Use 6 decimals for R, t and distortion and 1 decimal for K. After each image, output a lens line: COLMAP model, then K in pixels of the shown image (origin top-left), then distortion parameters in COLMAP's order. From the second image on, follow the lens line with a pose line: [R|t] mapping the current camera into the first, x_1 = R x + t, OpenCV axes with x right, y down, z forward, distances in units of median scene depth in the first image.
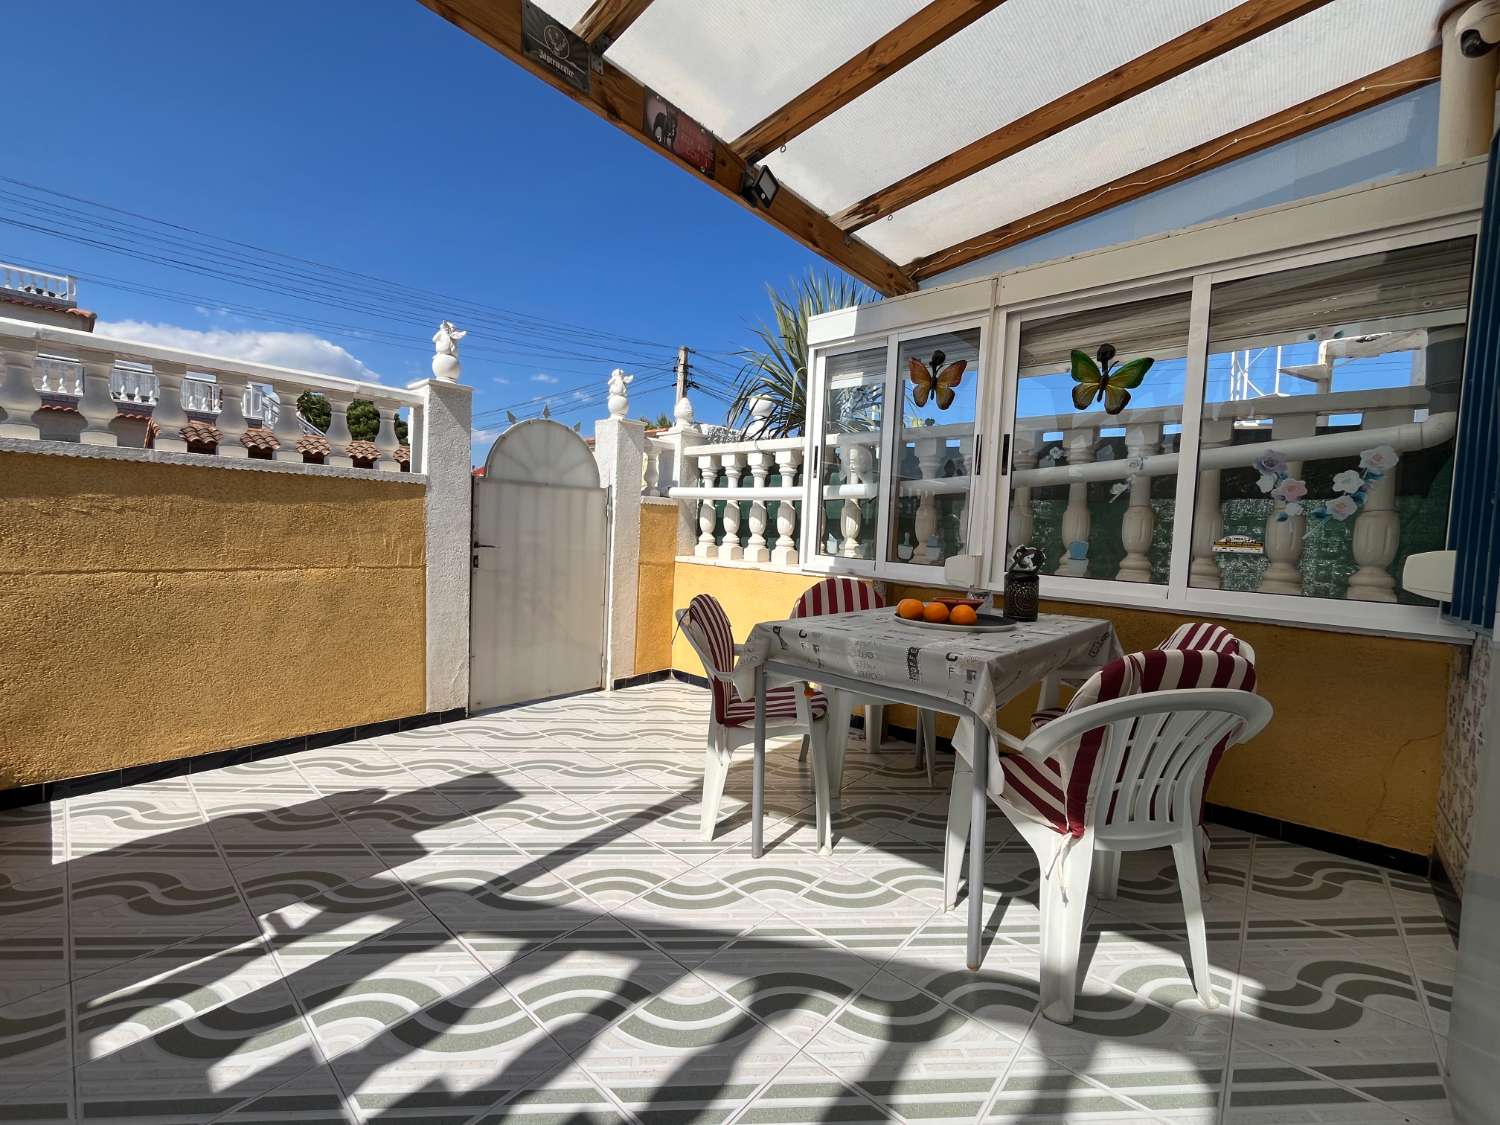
lens RADIAL K [[611.0, 0, 746.3], [0, 611.0, 559.2], [0, 0, 1]] dist [-0.002590, -0.000471]
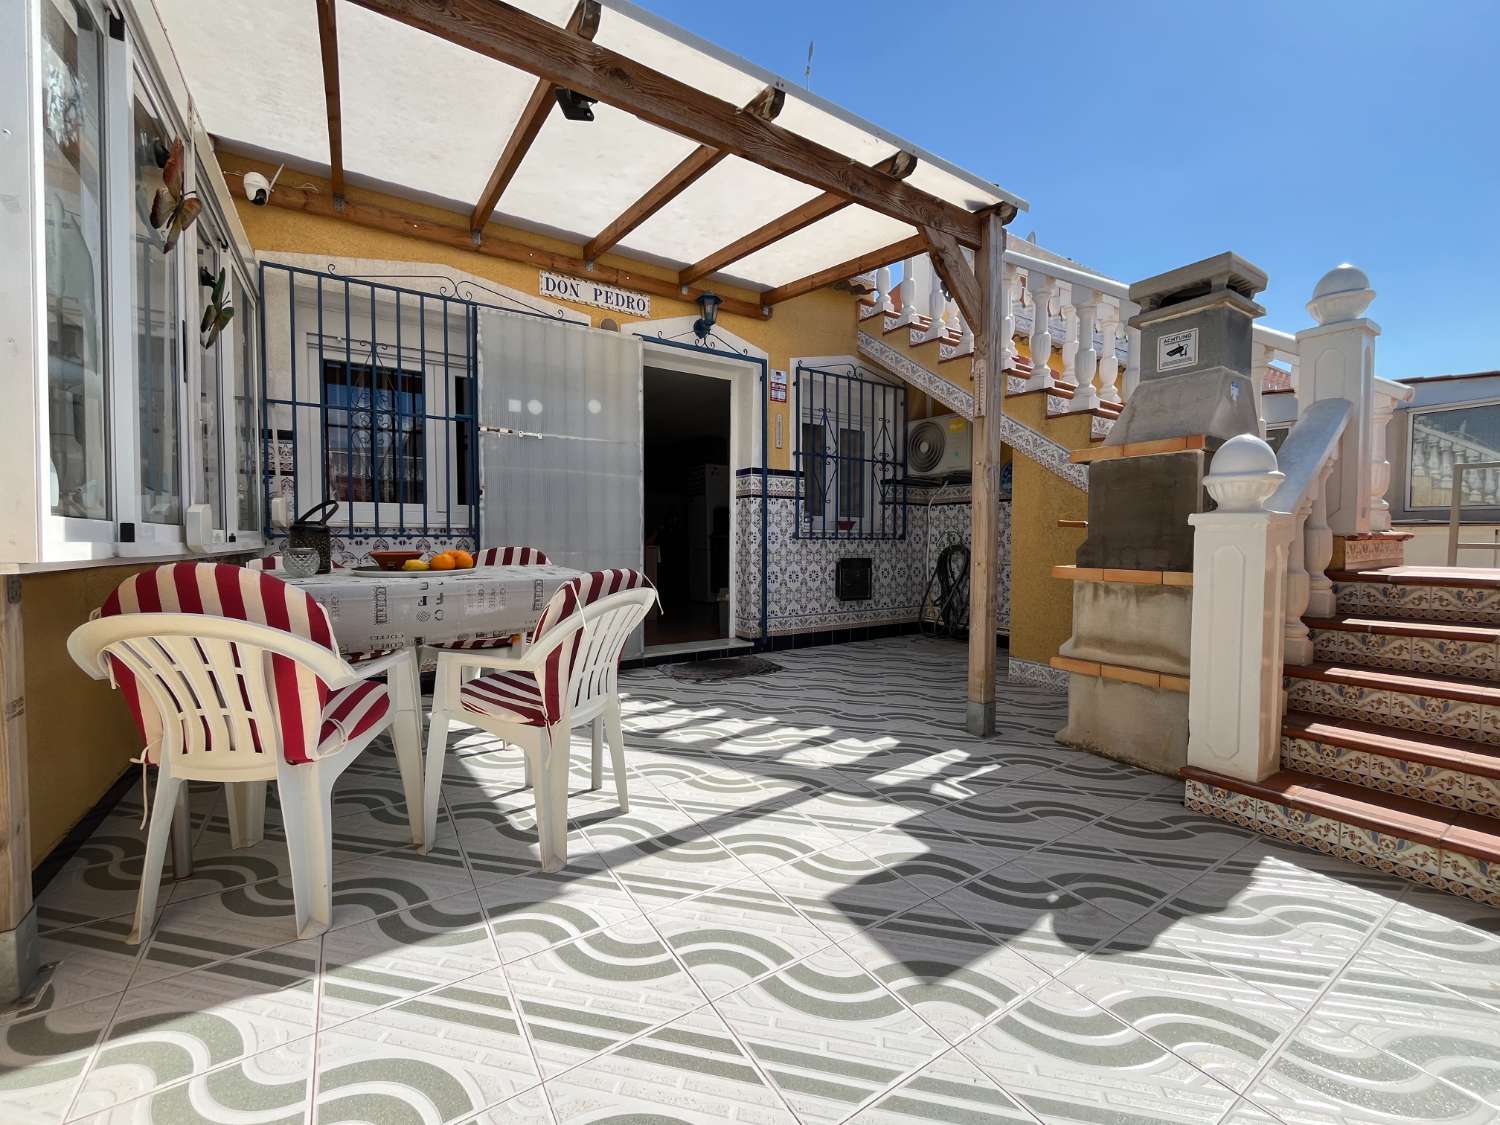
lens RADIAL K [[611.0, 0, 739.3], [0, 611.0, 556.9], [0, 0, 1]] dist [-0.002590, -0.000471]
pose [[-0.959446, -0.051490, 0.277149, -0.489803], [-0.026502, 0.995298, 0.093163, -0.039371], [-0.280643, 0.082040, -0.956300, 1.837754]]
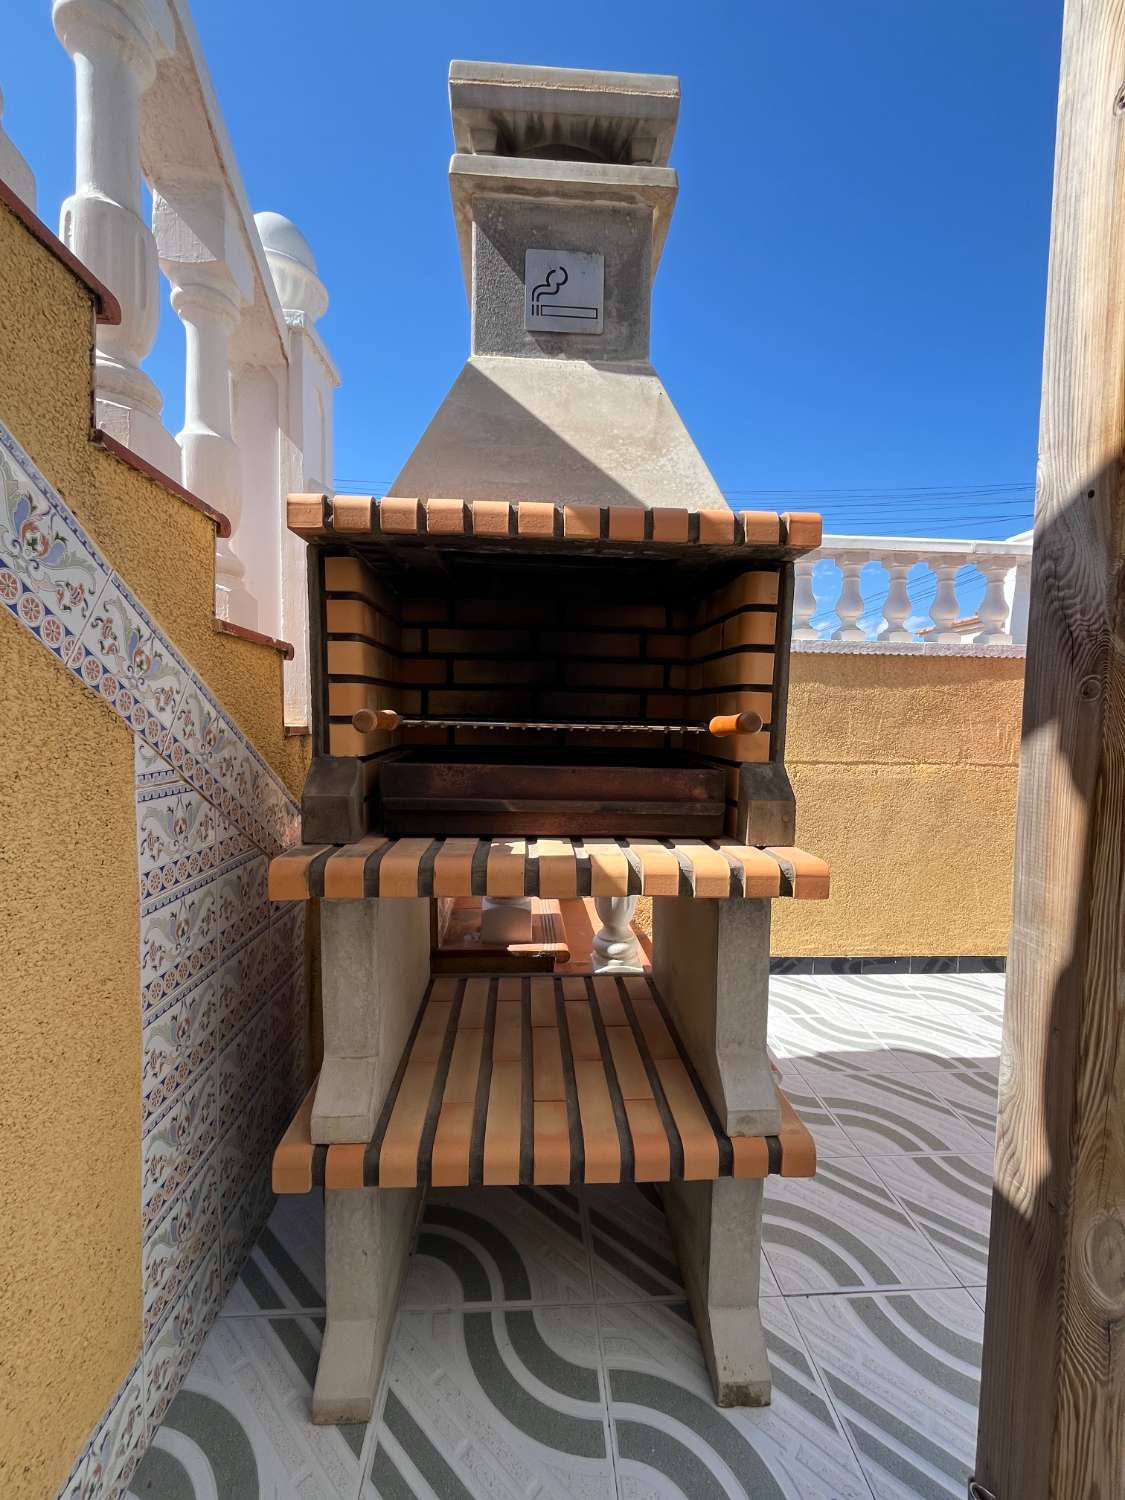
lens RADIAL K [[611.0, 0, 564.6], [0, 611.0, 748.4], [0, 0, 1]] dist [-0.002590, -0.000471]
pose [[0.705125, 0.013490, -0.708954, -0.600866], [-0.023049, 0.999727, -0.003902, 0.010638], [0.708708, 0.019092, 0.705244, 0.044253]]
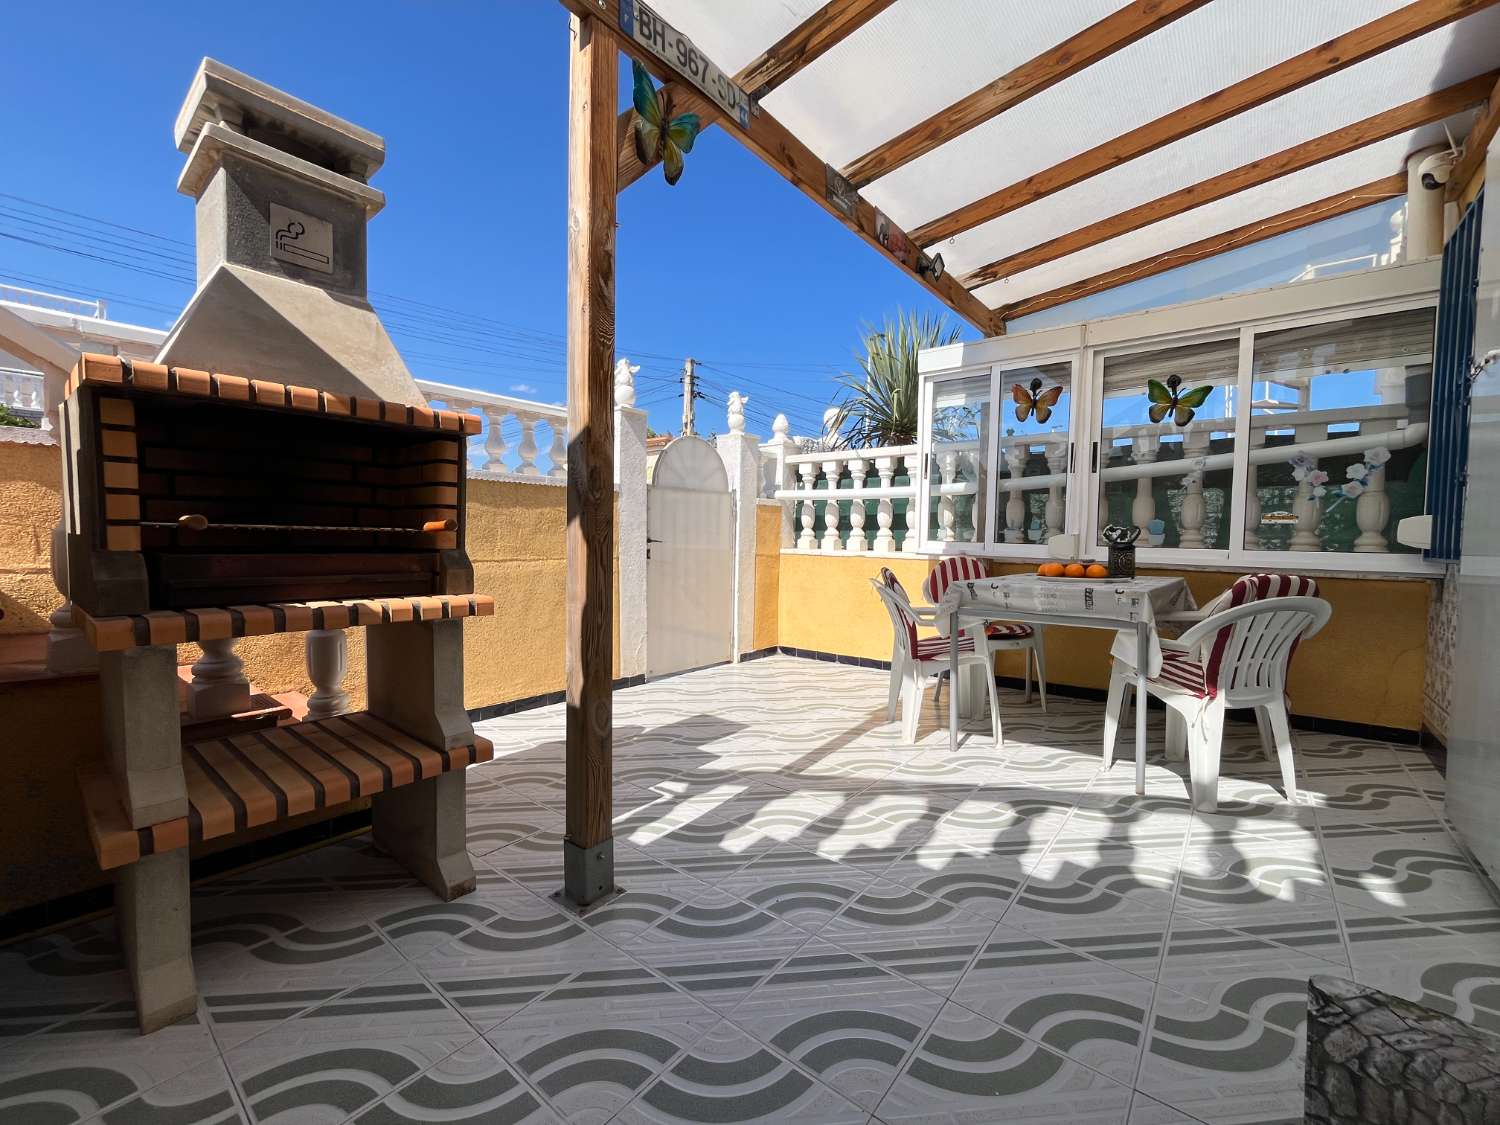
lens RADIAL K [[611.0, 0, 747.4], [0, 611.0, 559.1], [0, 0, 1]] dist [-0.002590, -0.000471]
pose [[0.998976, -0.027750, 0.035721, -0.459716], [0.028094, 0.999563, -0.009165, 0.047961], [-0.035451, 0.010159, 0.999320, -0.351501]]
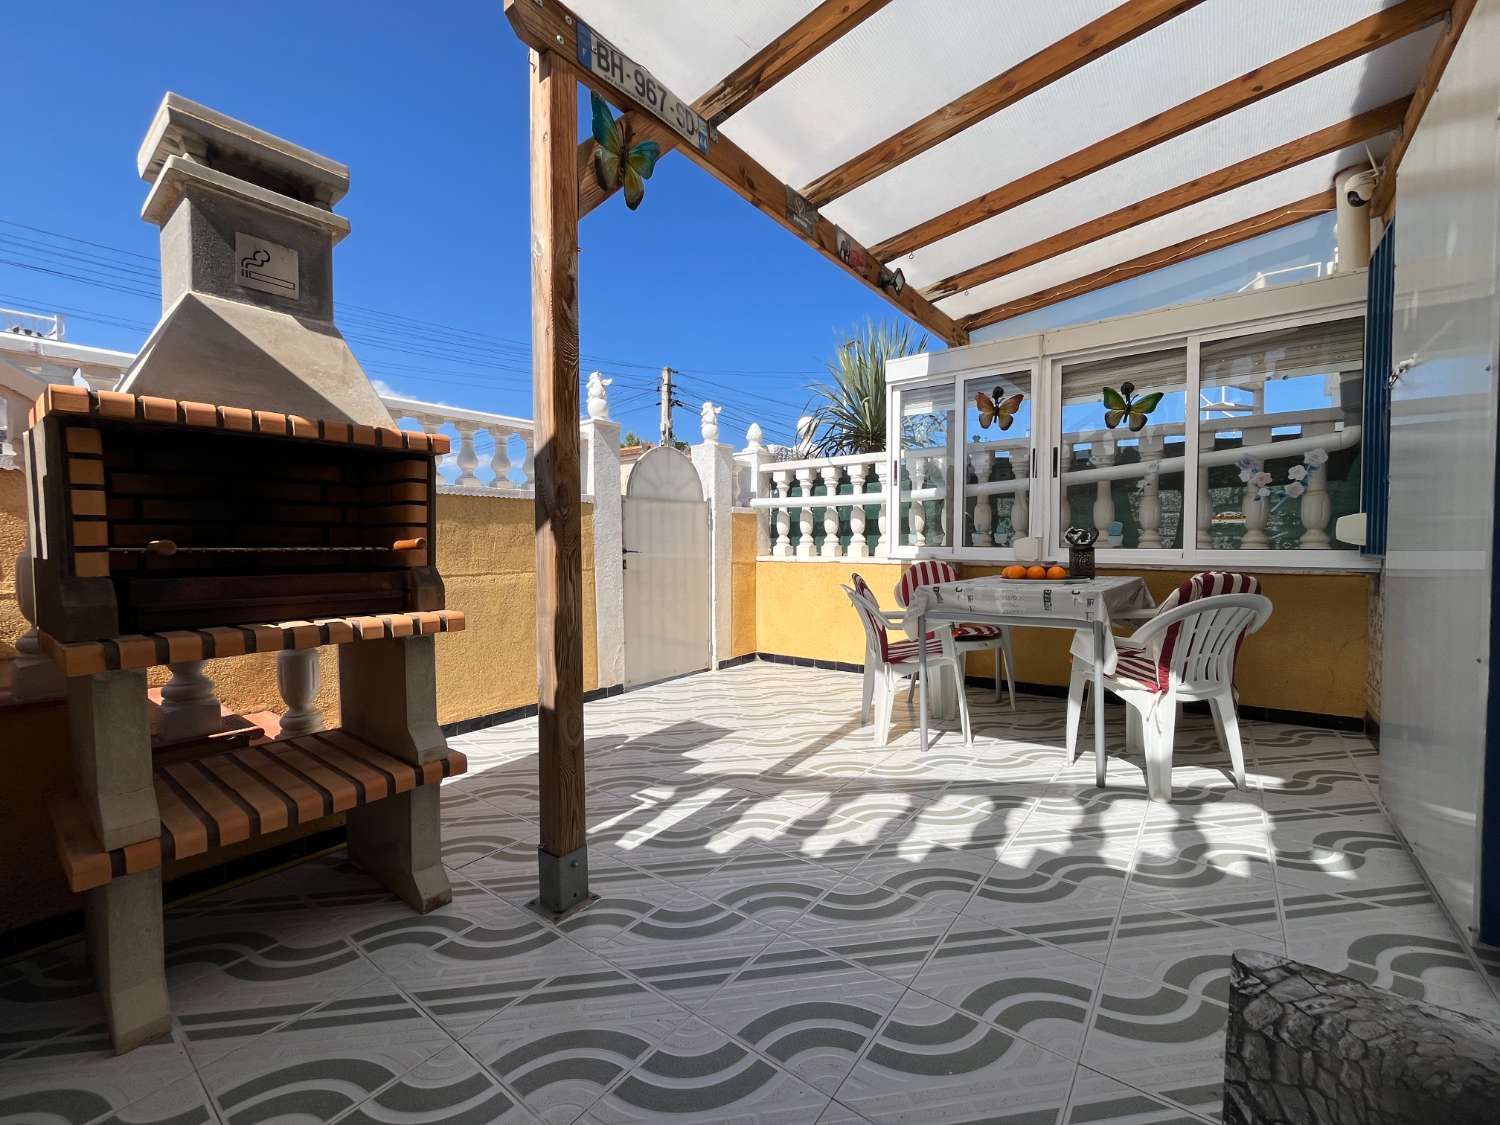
lens RADIAL K [[611.0, 0, 747.9], [0, 611.0, 559.0], [0, 0, 1]] dist [-0.002590, -0.000471]
pose [[0.996662, -0.048183, 0.065905, -0.437997], [0.049455, 0.998617, -0.017814, 0.042713], [-0.064956, 0.021014, 0.997667, -0.379519]]
